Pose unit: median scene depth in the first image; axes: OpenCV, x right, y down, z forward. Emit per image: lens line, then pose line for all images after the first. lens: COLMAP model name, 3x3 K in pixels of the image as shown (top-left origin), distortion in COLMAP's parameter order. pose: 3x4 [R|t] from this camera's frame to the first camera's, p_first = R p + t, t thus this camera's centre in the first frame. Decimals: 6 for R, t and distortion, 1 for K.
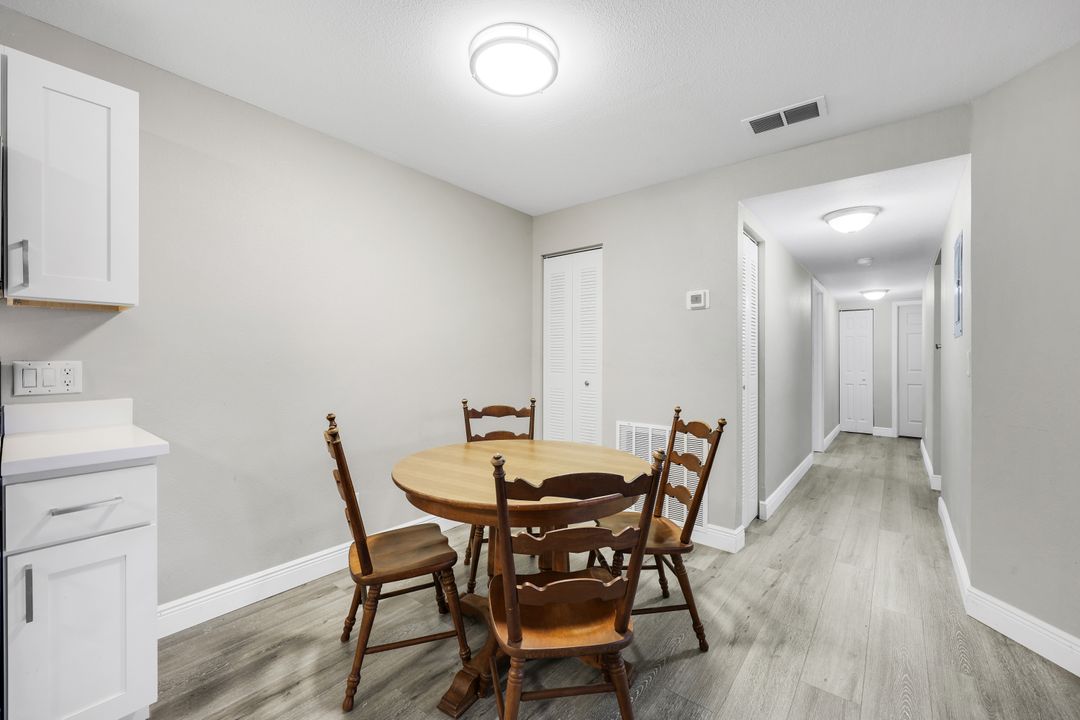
lens RADIAL K [[444.3, 0, 536.6], [0, 444.3, 358.1], [0, 0, 1]] dist [0.017548, 0.000027]
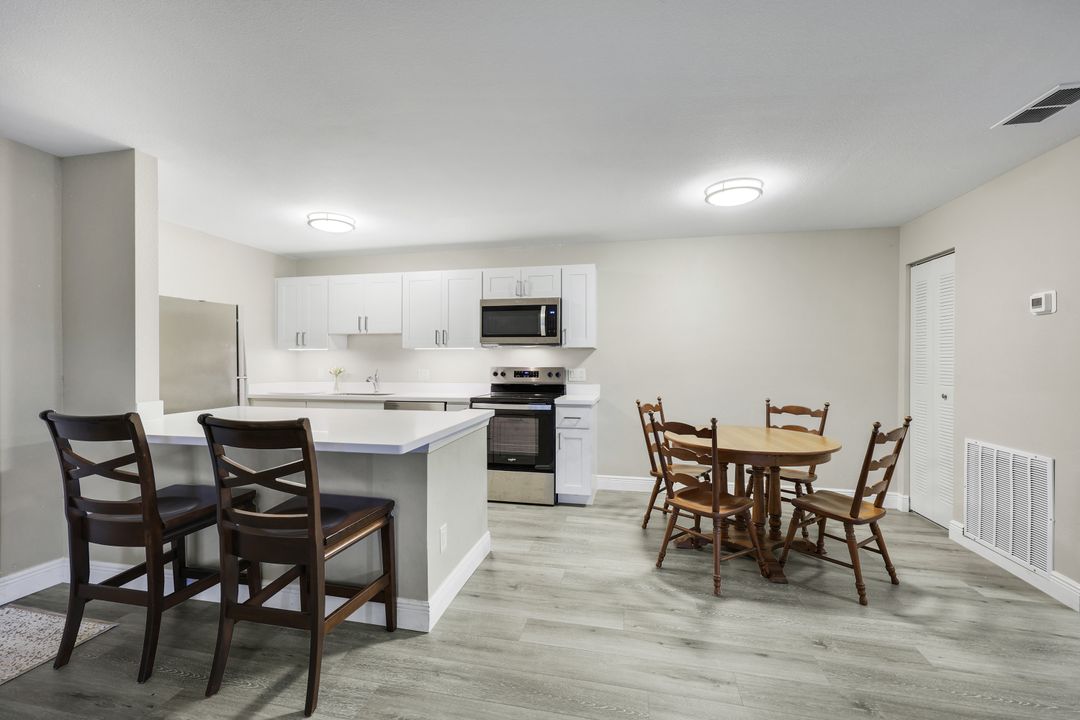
lens RADIAL K [[444.3, 0, 536.6], [0, 444.3, 358.1], [0, 0, 1]] dist [0.017548, 0.000027]
pose [[0.455301, -0.008806, -0.890294, 0.734034], [0.000626, 0.999954, -0.009571, -0.019905], [0.890337, 0.003800, 0.455285, -0.264371]]
